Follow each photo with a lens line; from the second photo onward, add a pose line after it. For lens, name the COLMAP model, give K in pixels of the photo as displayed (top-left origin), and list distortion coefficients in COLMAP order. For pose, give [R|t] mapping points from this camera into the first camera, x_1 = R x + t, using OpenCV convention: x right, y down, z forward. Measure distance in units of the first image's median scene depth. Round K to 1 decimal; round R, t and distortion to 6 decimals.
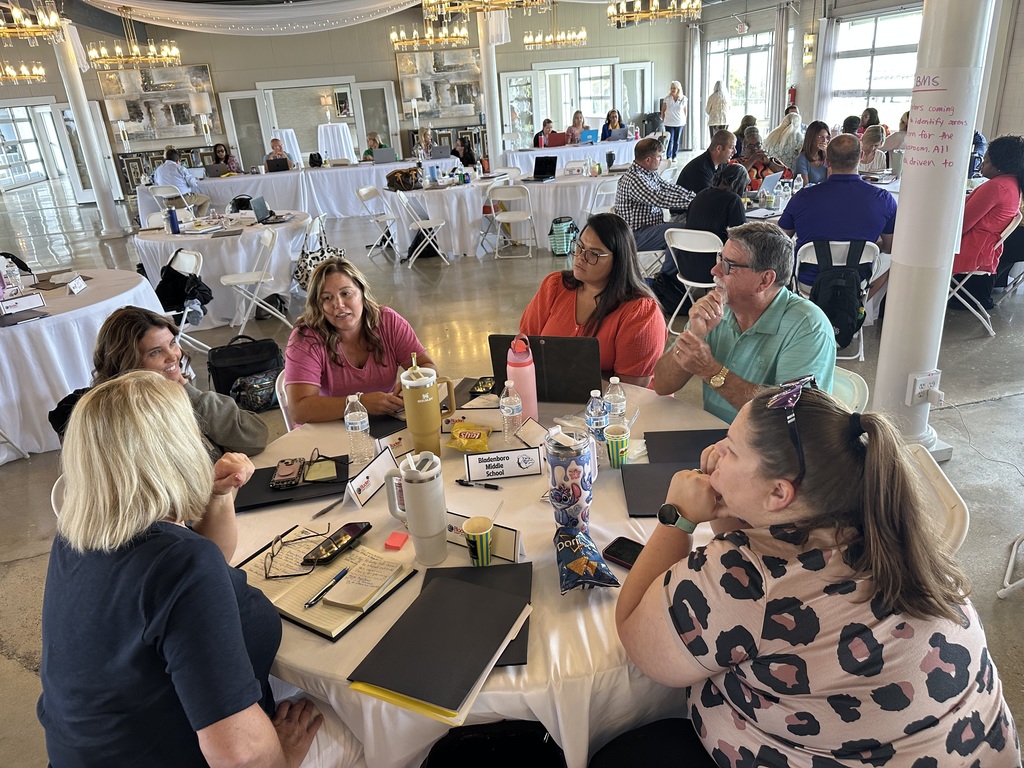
lens RADIAL K [[714.1, 0, 512.0], [0, 714.1, 384.0], [0, 0, 1]] dist [-0.019213, -0.001094]
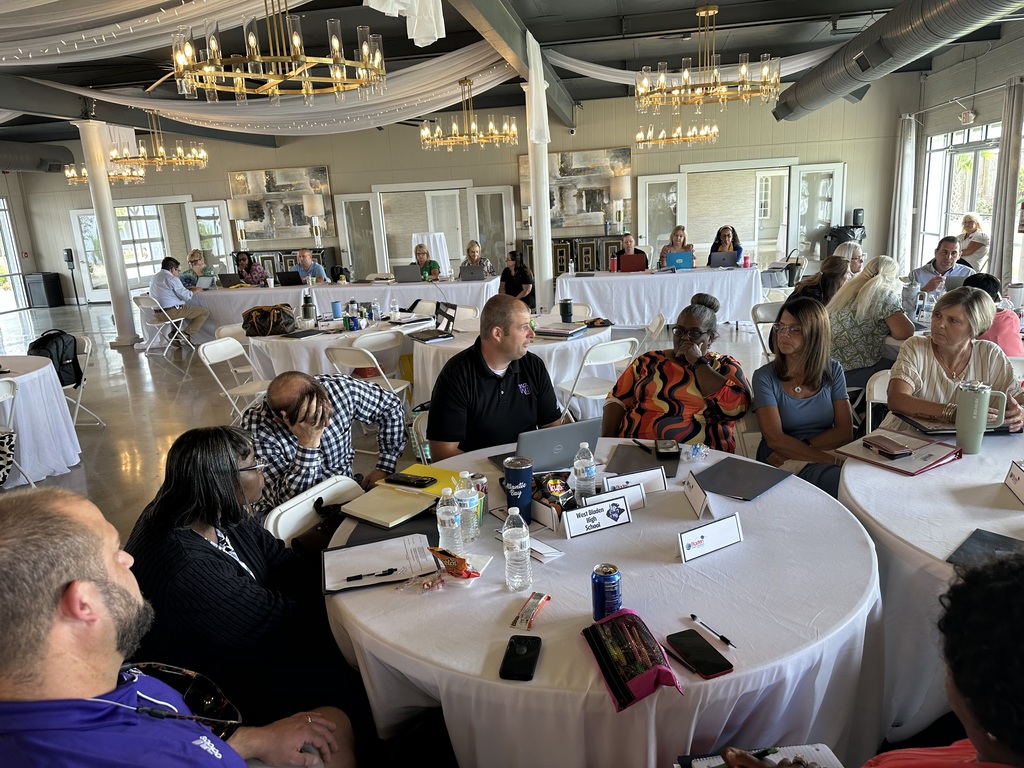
lens RADIAL K [[717.1, 0, 512.0], [0, 717.1, 384.0], [0, 0, 1]] dist [0.049403, -0.085783]
pose [[0.929414, 0.104504, -0.353934, 0.178700], [-0.149149, 0.983619, -0.101230, -0.094895], [0.337558, 0.146873, 0.929776, 0.209804]]
